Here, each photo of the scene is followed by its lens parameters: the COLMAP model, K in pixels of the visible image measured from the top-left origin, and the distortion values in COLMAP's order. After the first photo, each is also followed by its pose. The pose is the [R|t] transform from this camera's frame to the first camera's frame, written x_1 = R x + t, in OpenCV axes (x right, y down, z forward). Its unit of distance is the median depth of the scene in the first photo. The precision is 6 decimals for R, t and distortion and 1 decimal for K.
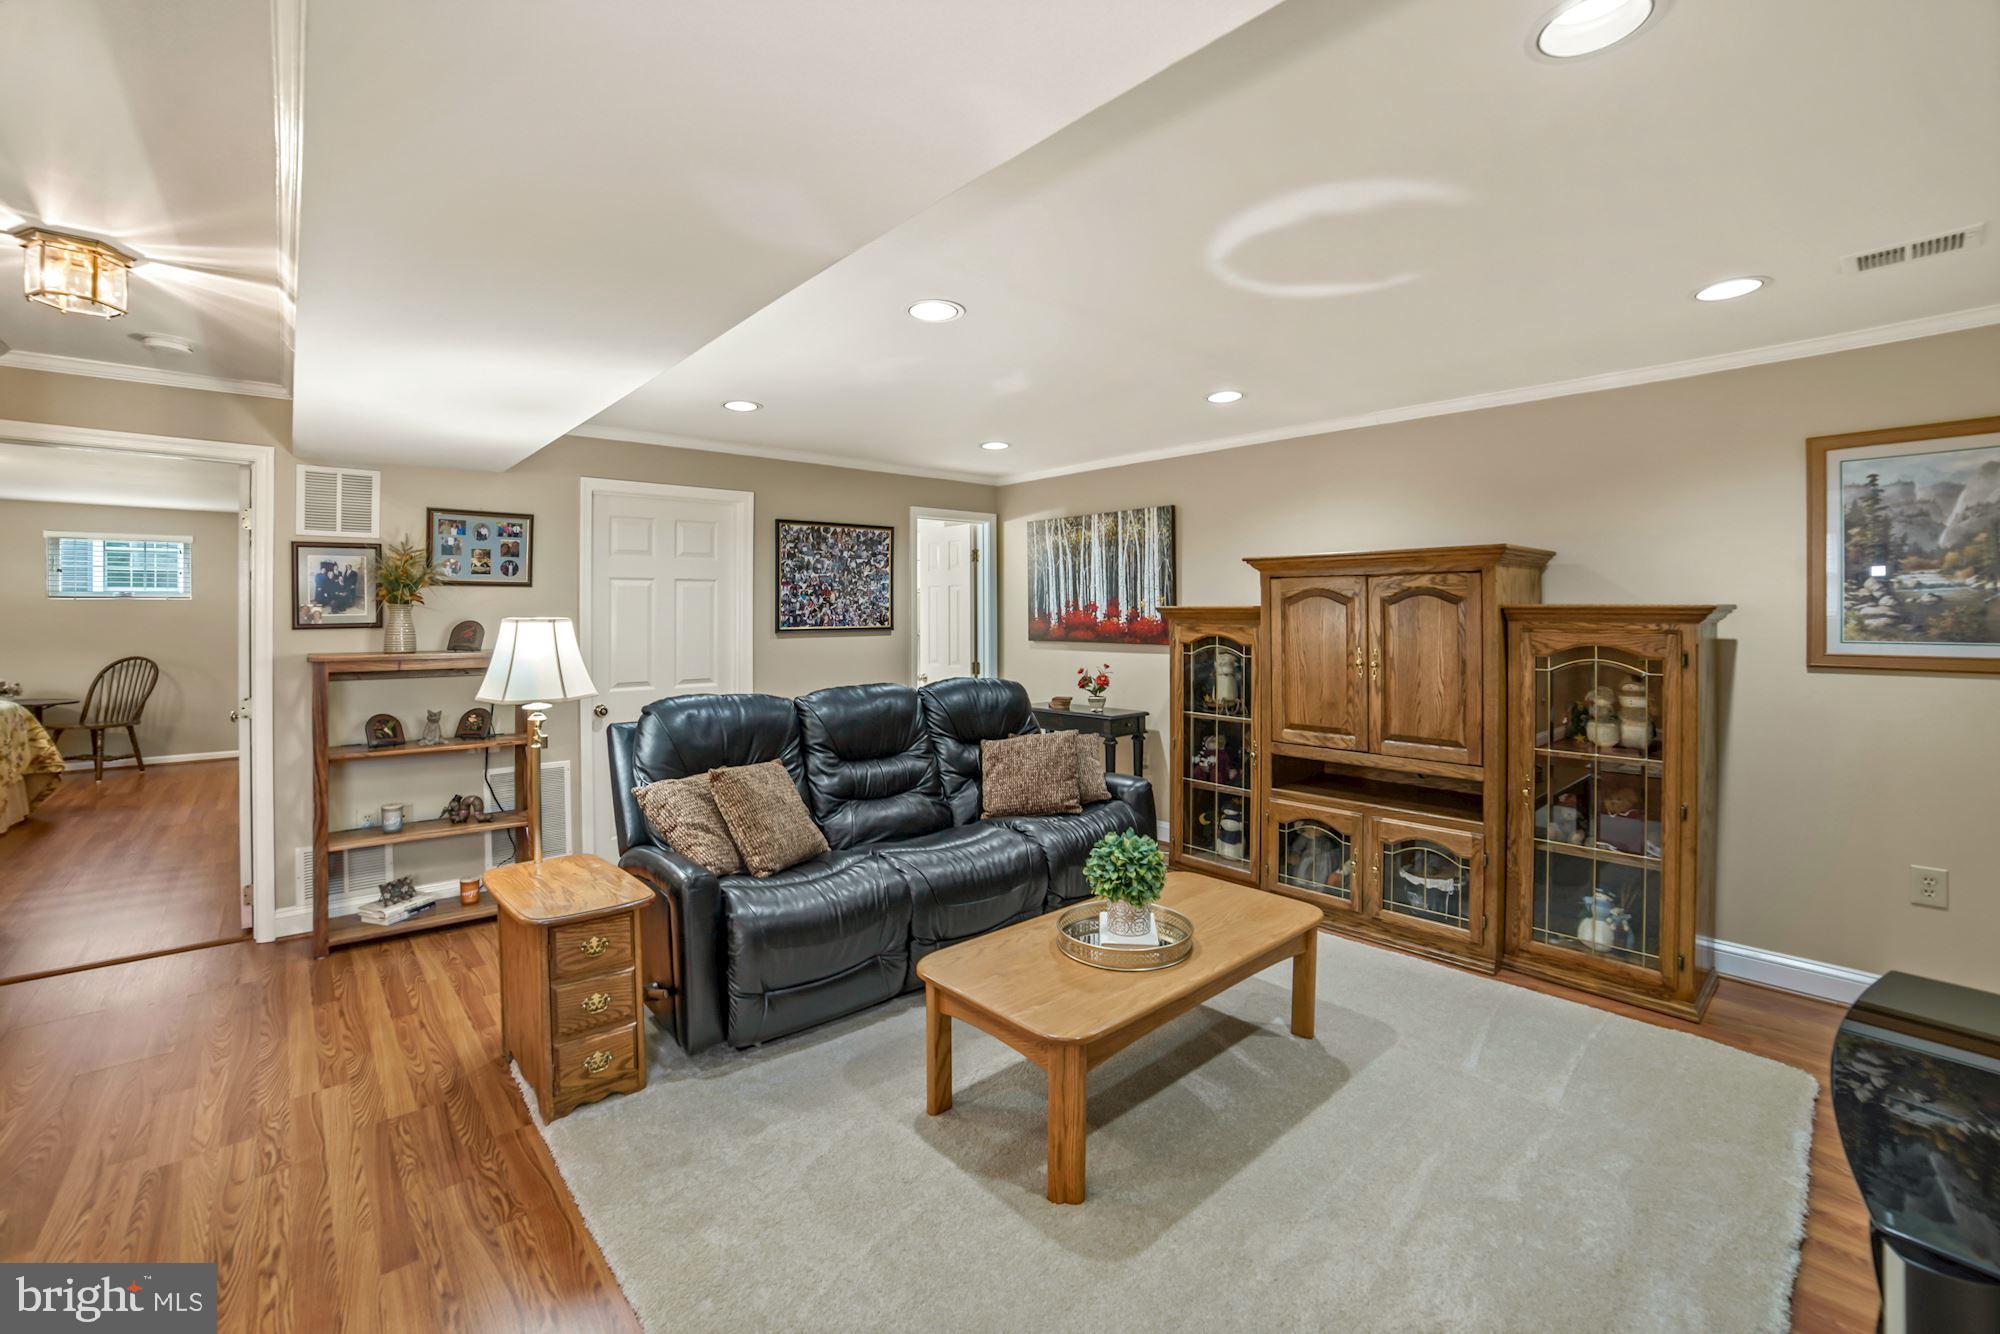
lens RADIAL K [[841.0, 0, 1001.4], [0, 841.0, 627.2], [0, 0, 1]] dist [-0.088721, 0.034352]
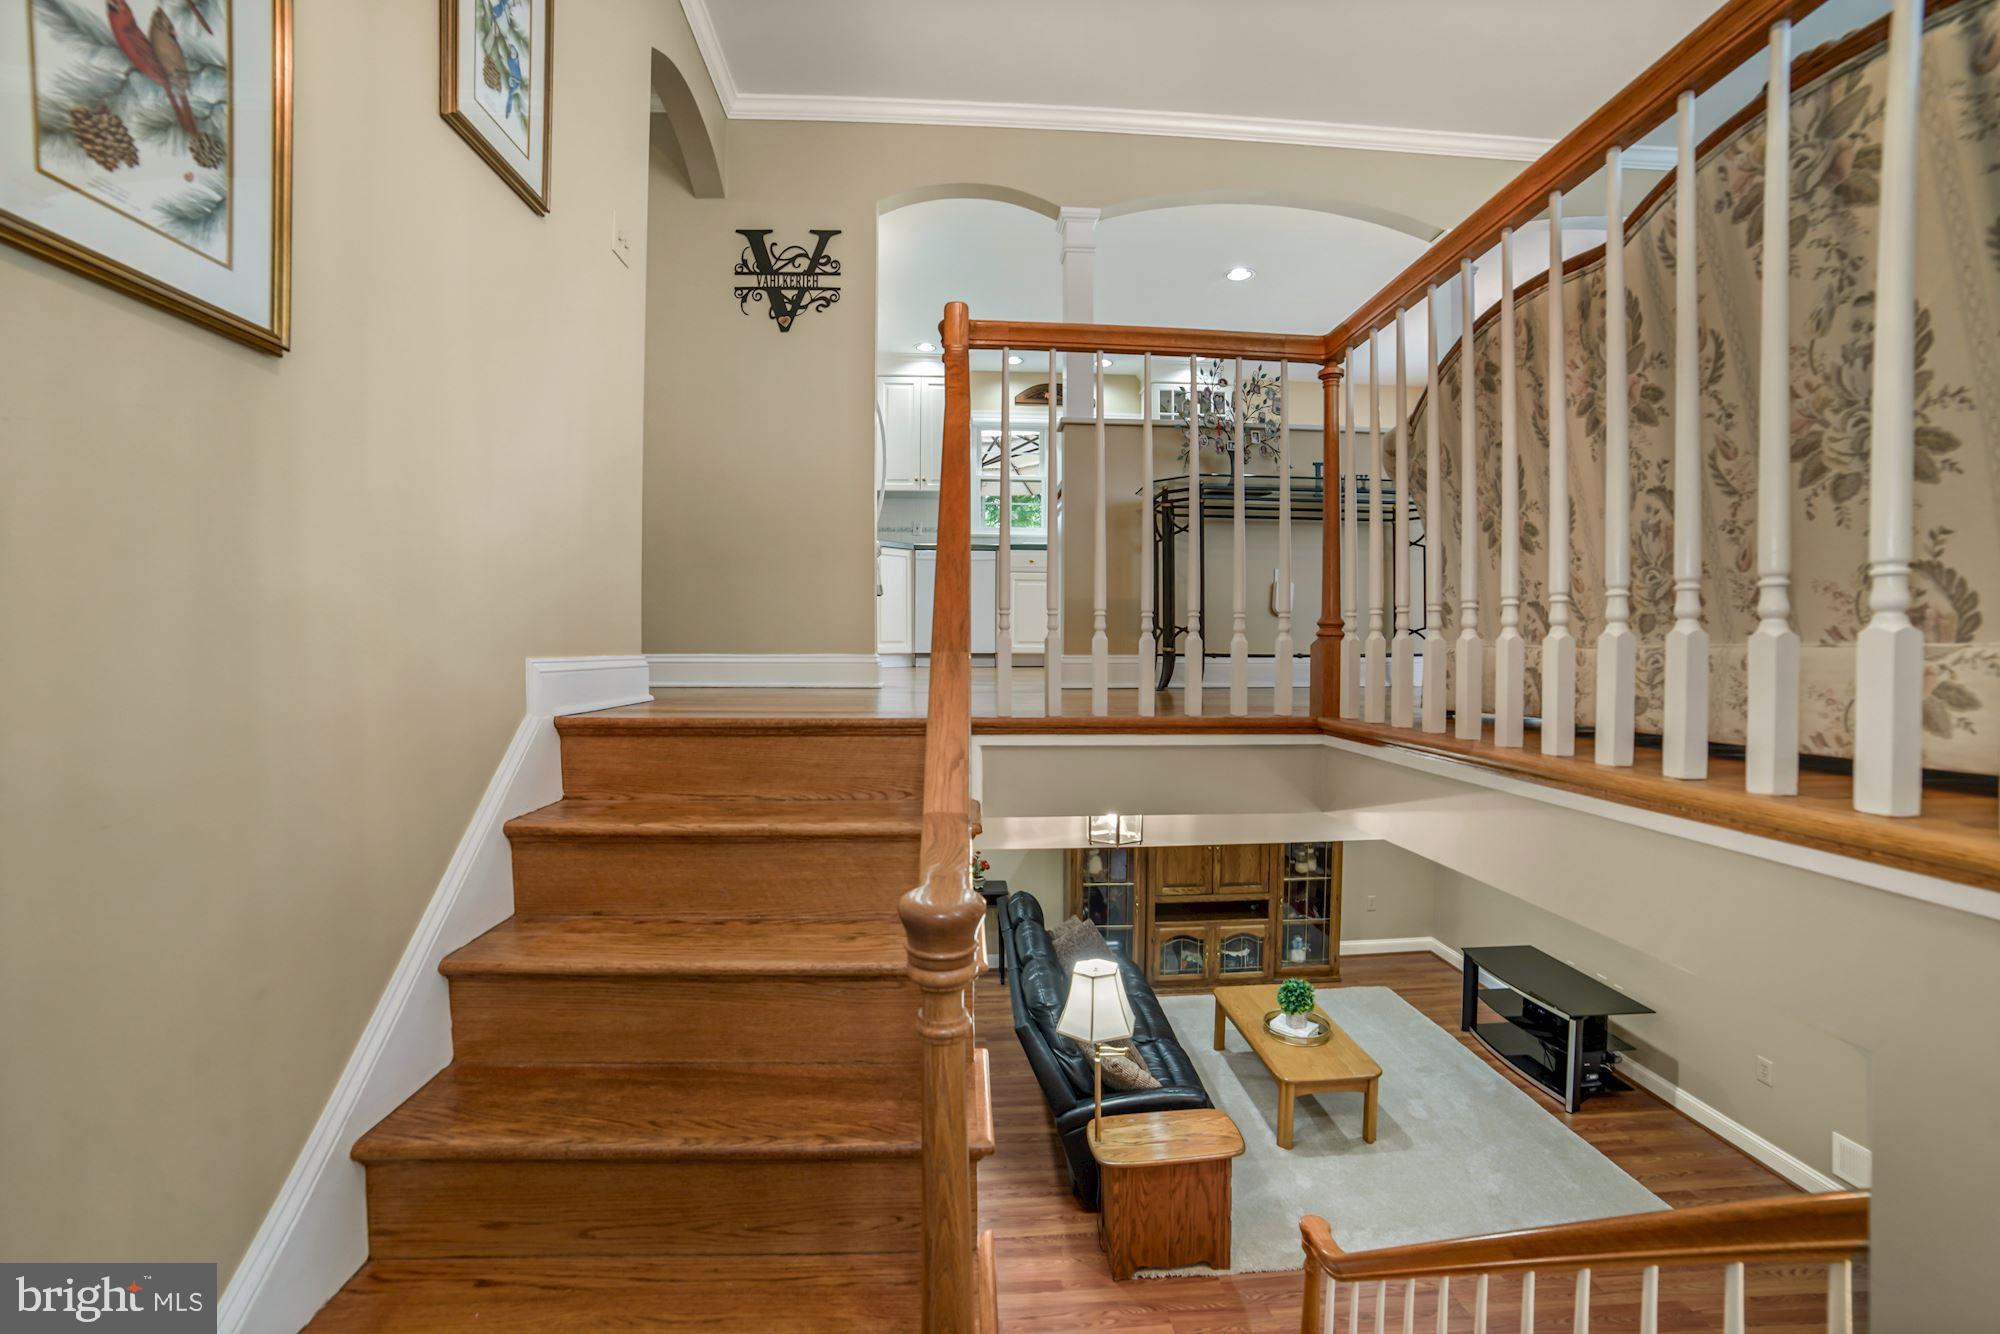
lens RADIAL K [[821.3, 0, 1013.4], [0, 821.3, 657.5], [0, 0, 1]] dist [-0.100706, 0.031698]
pose [[0.618298, -0.014472, 0.785811, -1.256885], [0.009963, 0.999894, 0.010576, -0.404373], [-0.785881, 0.001290, 0.618377, 0.211711]]
